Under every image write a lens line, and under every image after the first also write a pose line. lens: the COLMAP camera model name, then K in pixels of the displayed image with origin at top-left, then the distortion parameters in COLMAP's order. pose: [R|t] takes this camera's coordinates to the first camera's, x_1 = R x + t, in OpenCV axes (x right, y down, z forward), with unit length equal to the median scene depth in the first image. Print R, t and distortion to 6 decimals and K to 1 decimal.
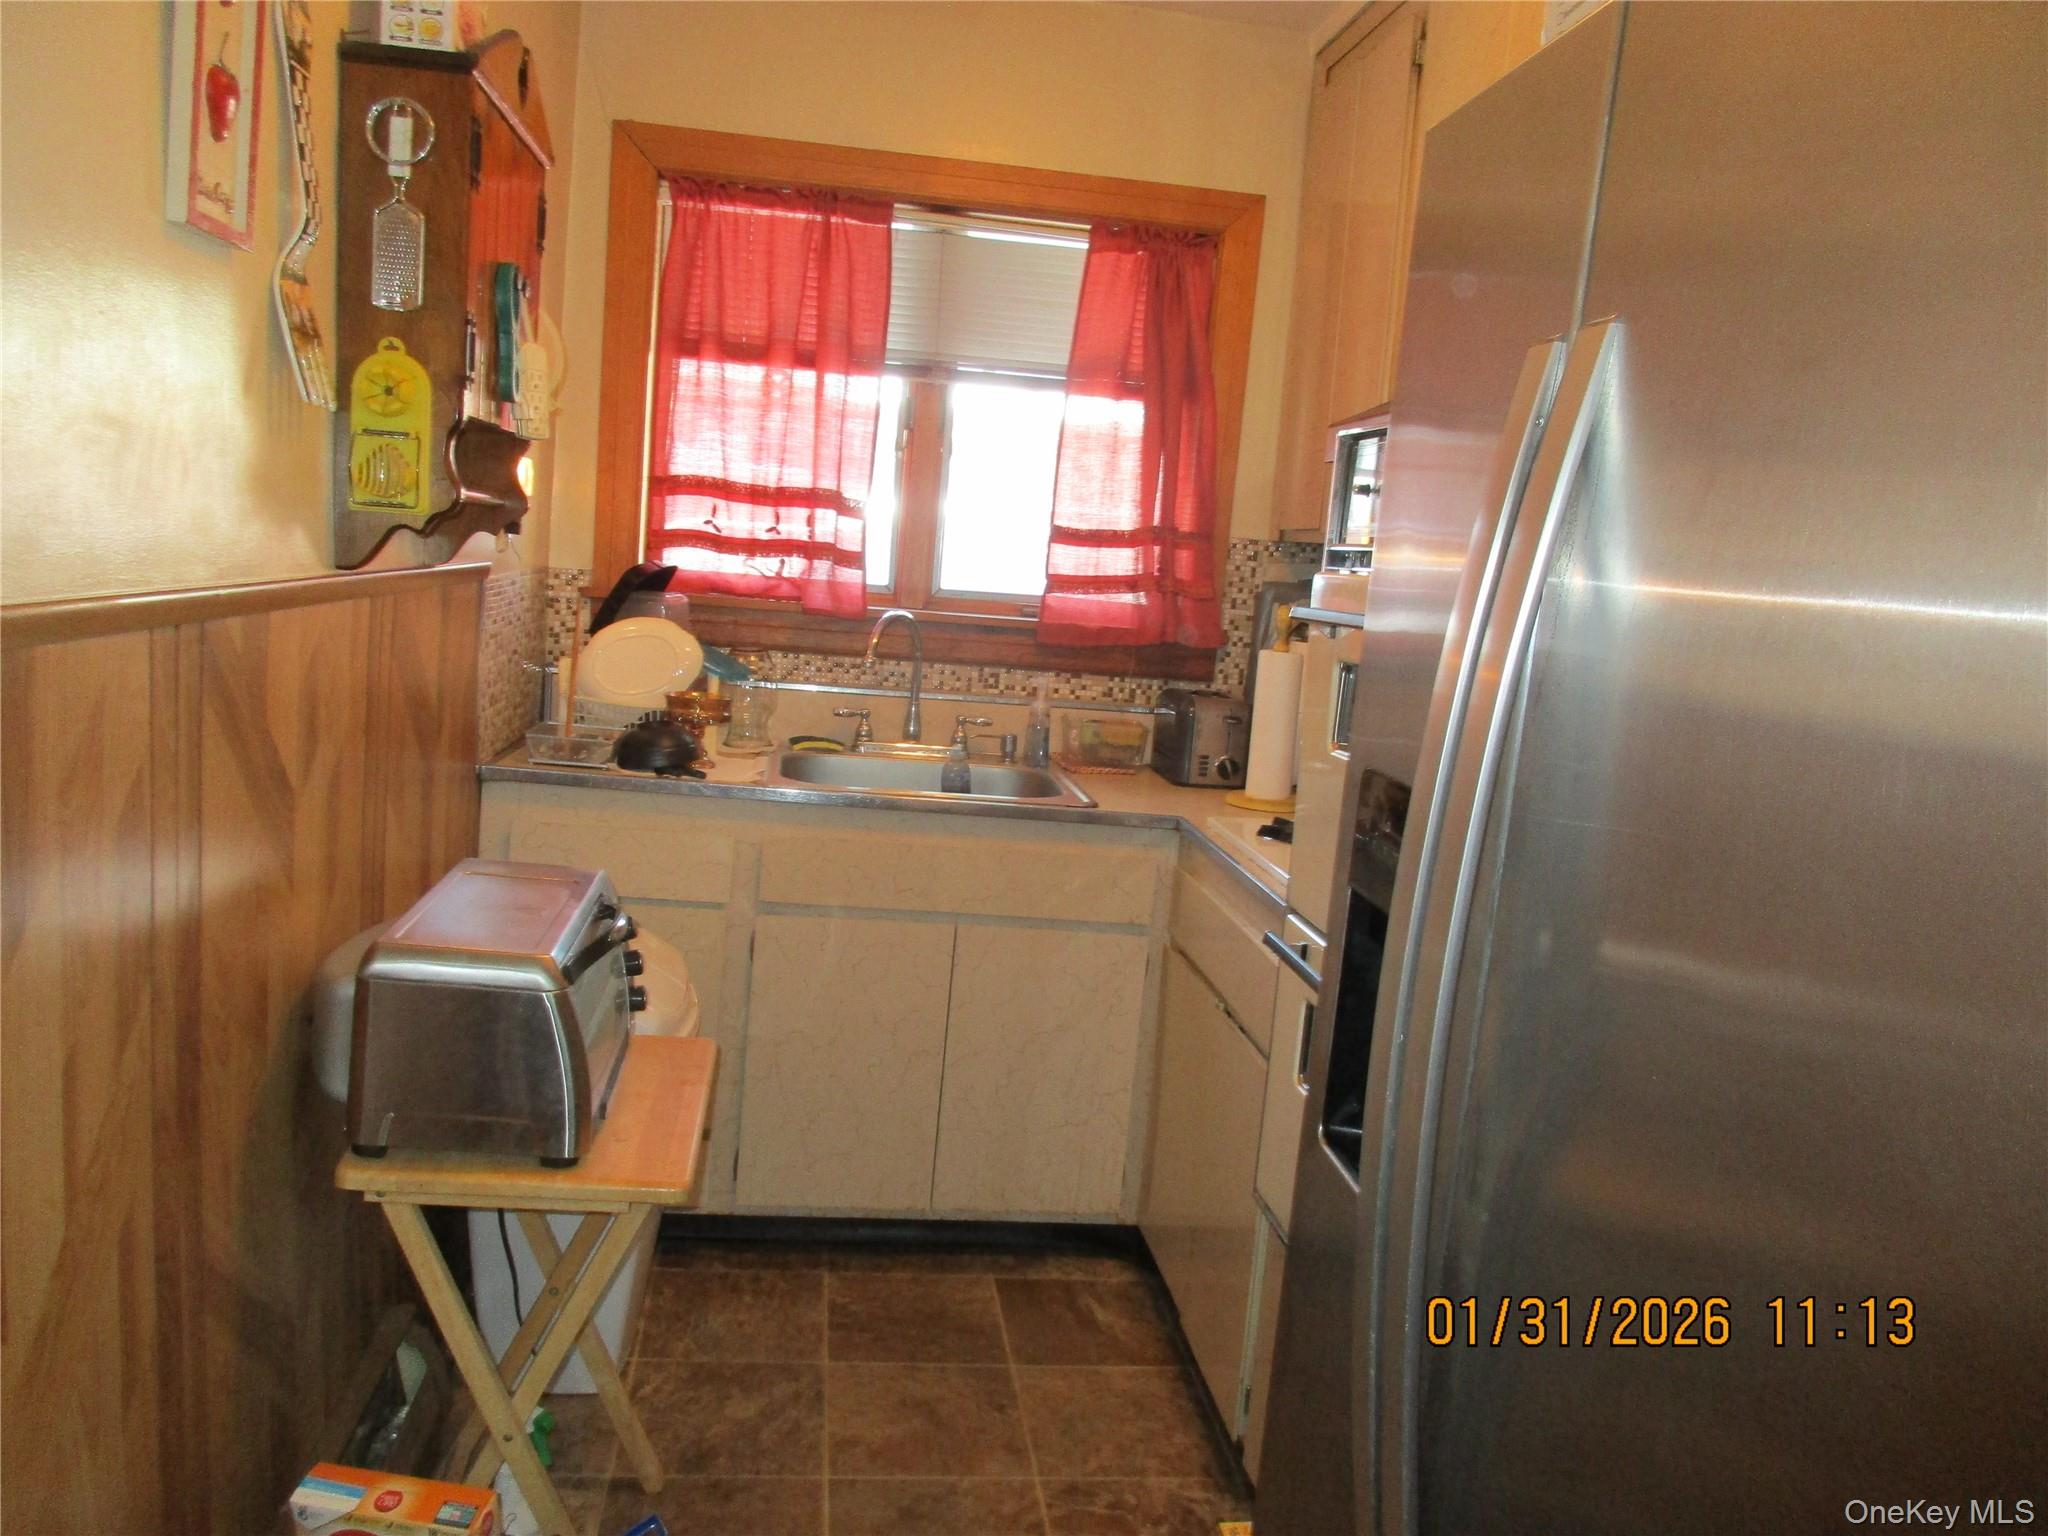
lens RADIAL K [[1520.2, 0, 1017.4], [0, 1520.2, 756.2], [0, 0, 1]] dist [-0.002861, -0.007397]
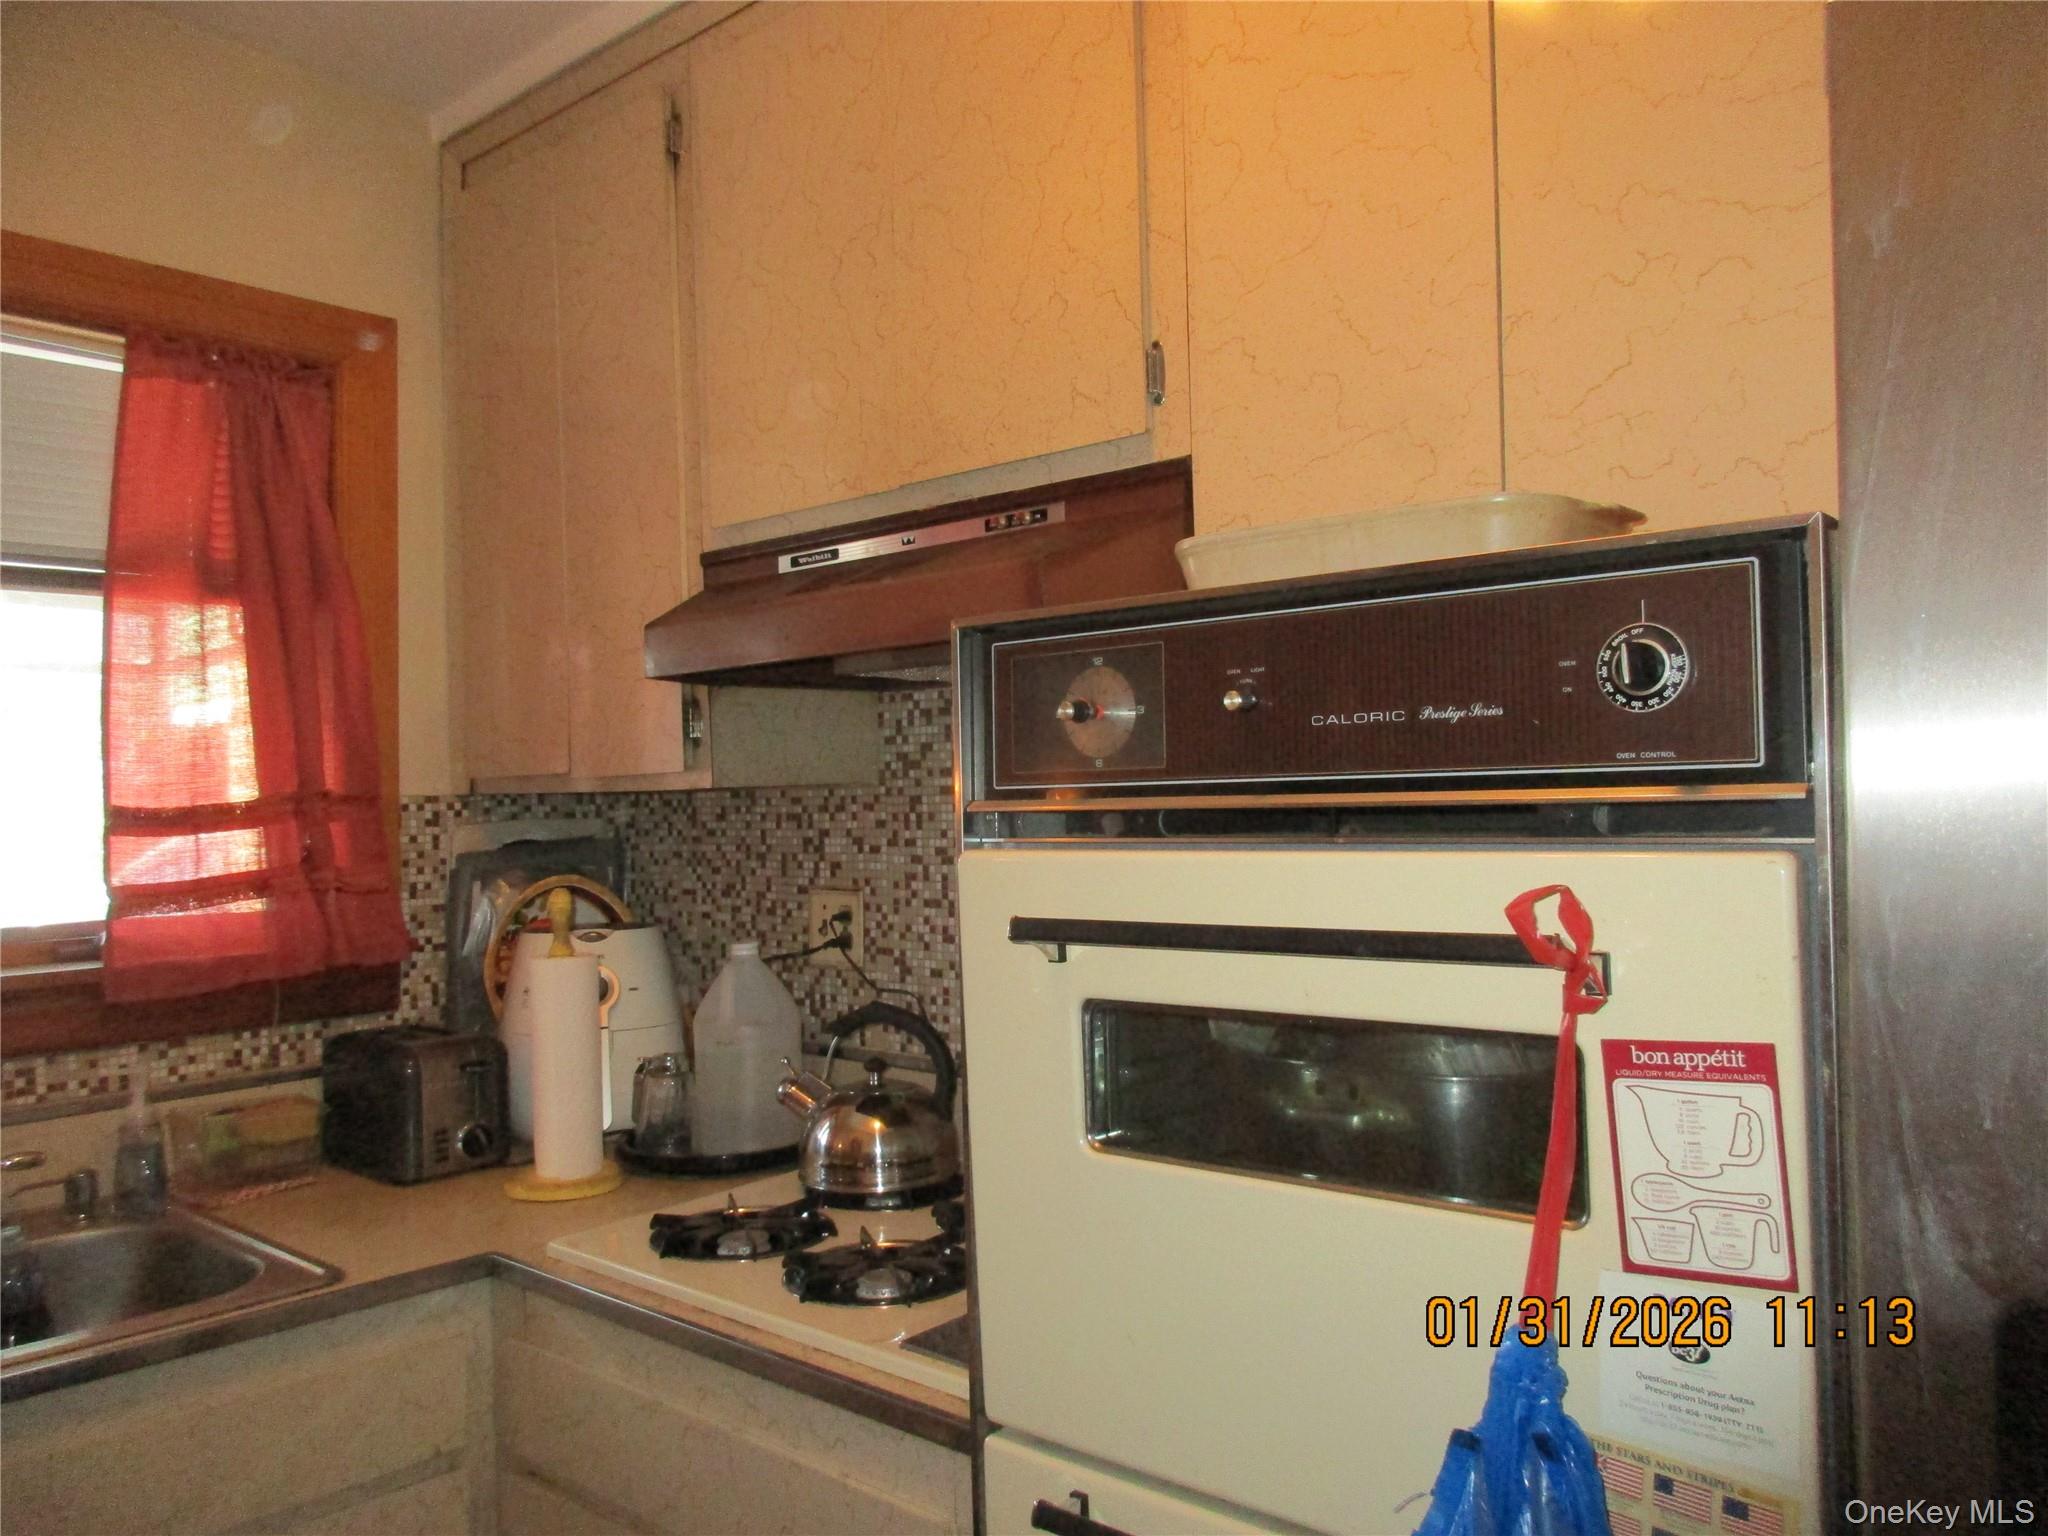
lens RADIAL K [[1509.9, 0, 1019.9], [0, 1509.9, 758.1], [0, 0, 1]] dist [-0.015681, -0.000116]
pose [[0.740668, -0.083992, 0.666600, -0.104971], [0.174206, 0.982232, -0.069800, -0.065286], [-0.648894, 0.167824, 0.742140, 0.313767]]
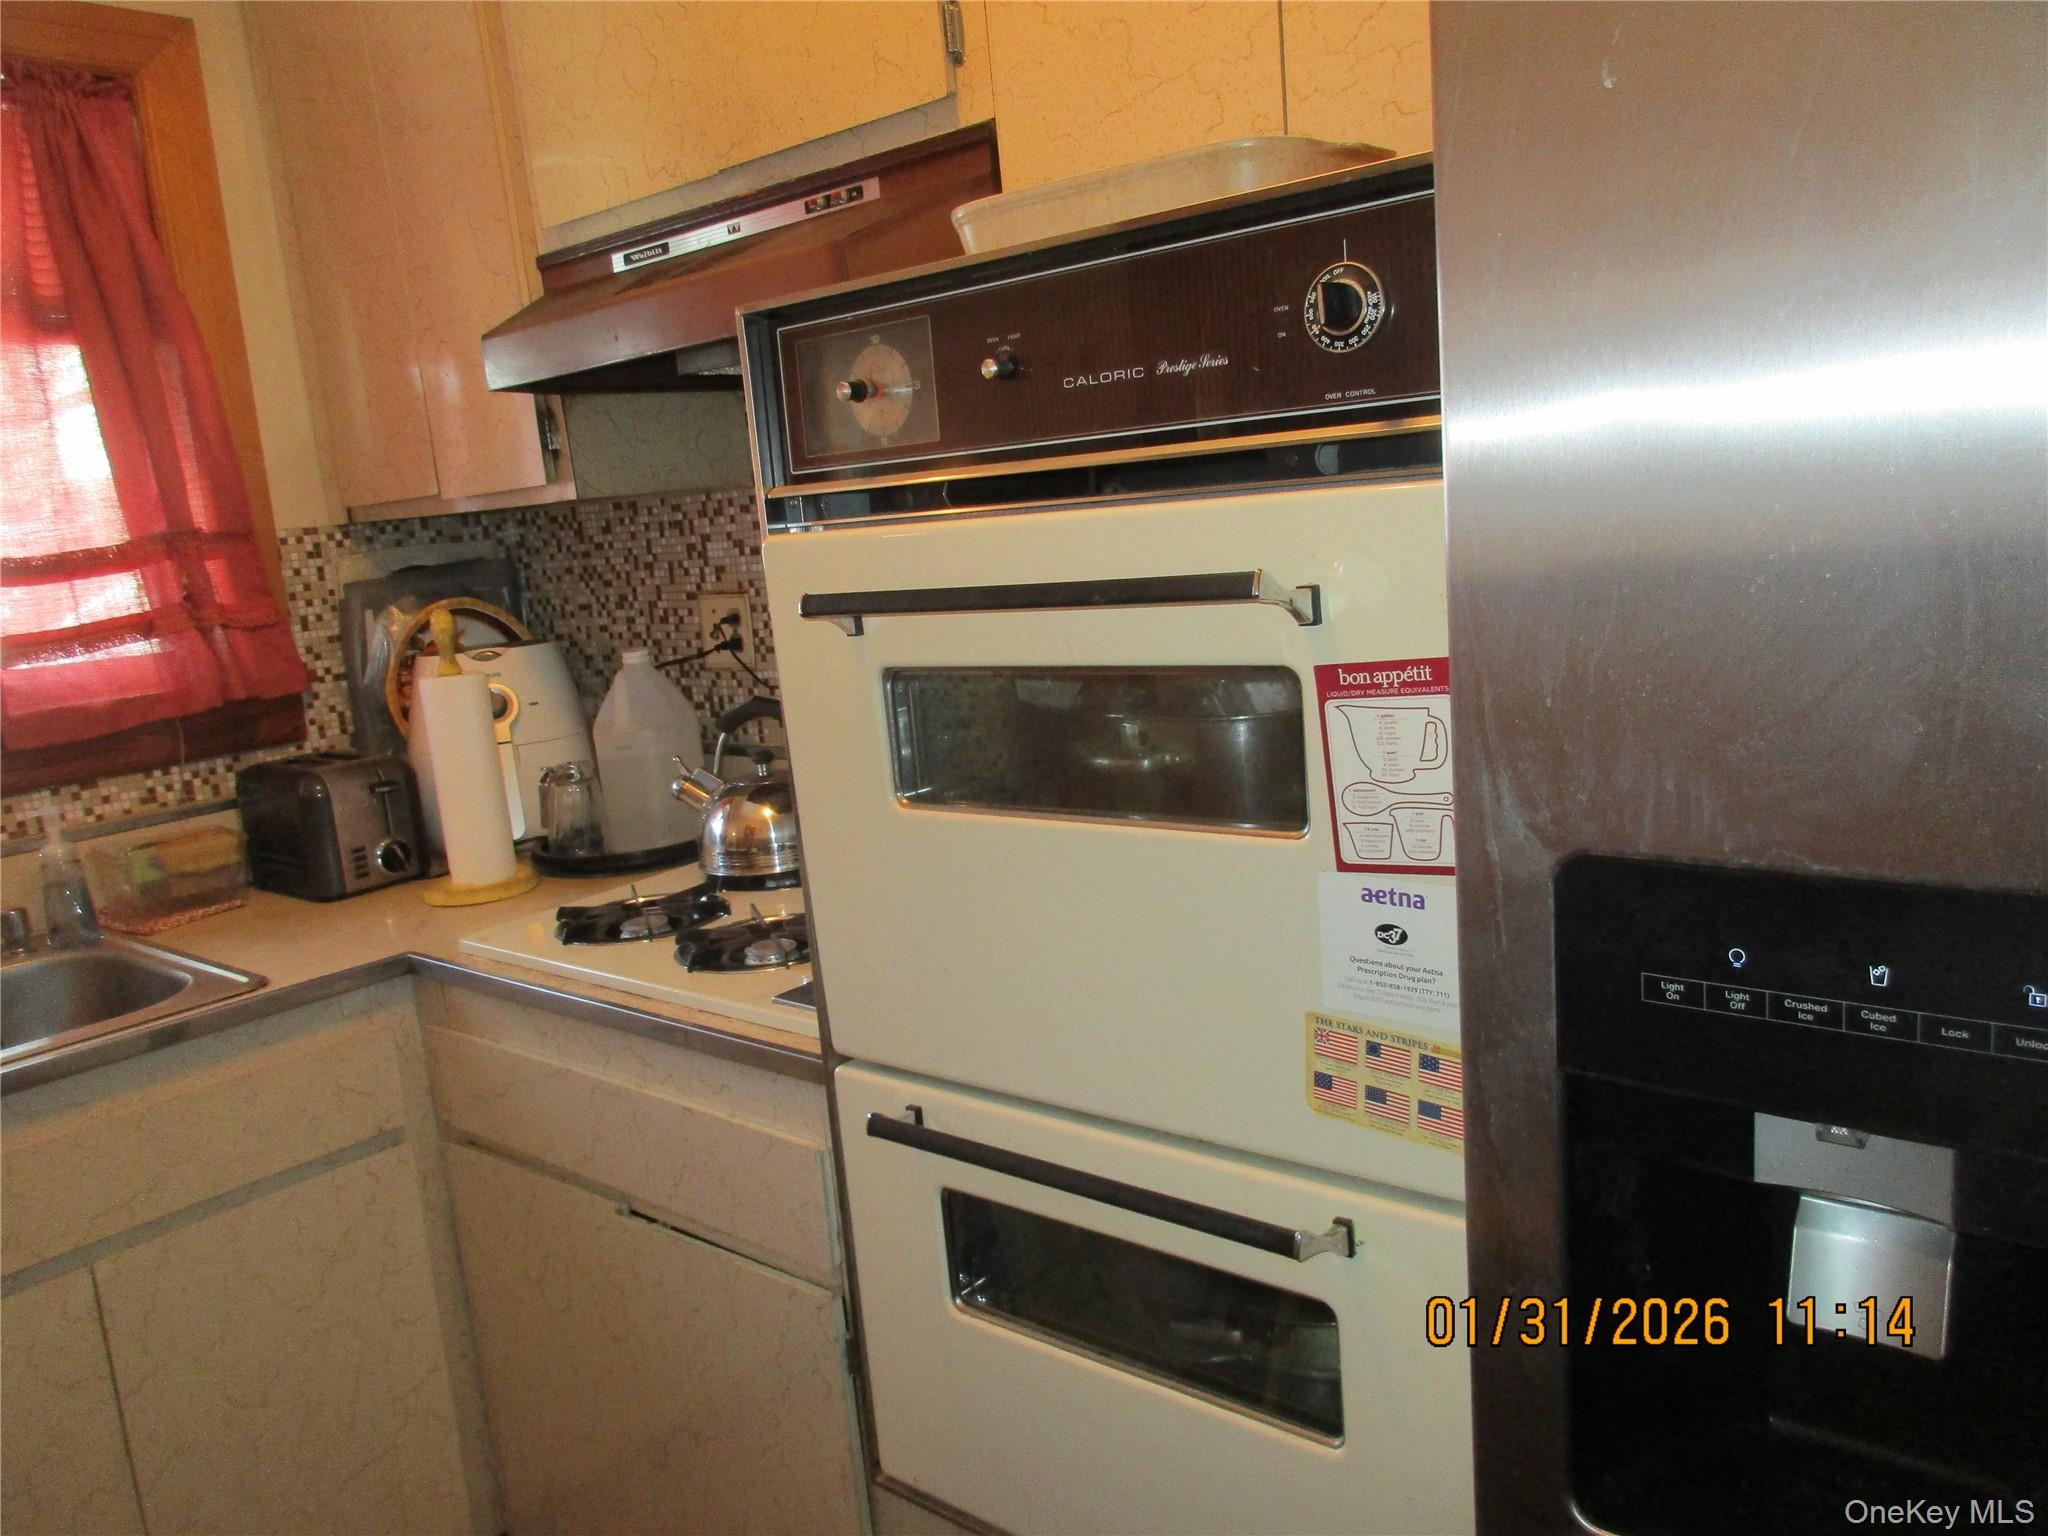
lens RADIAL K [[1520.2, 0, 1017.4], [0, 1520.2, 756.2], [0, 0, 1]] dist [-0.002861, -0.007397]
pose [[0.717503, -0.261294, 0.645690, -0.089424], [0.239409, 0.963011, 0.123669, -0.050729], [-0.654120, 0.065851, 0.753519, 0.274154]]
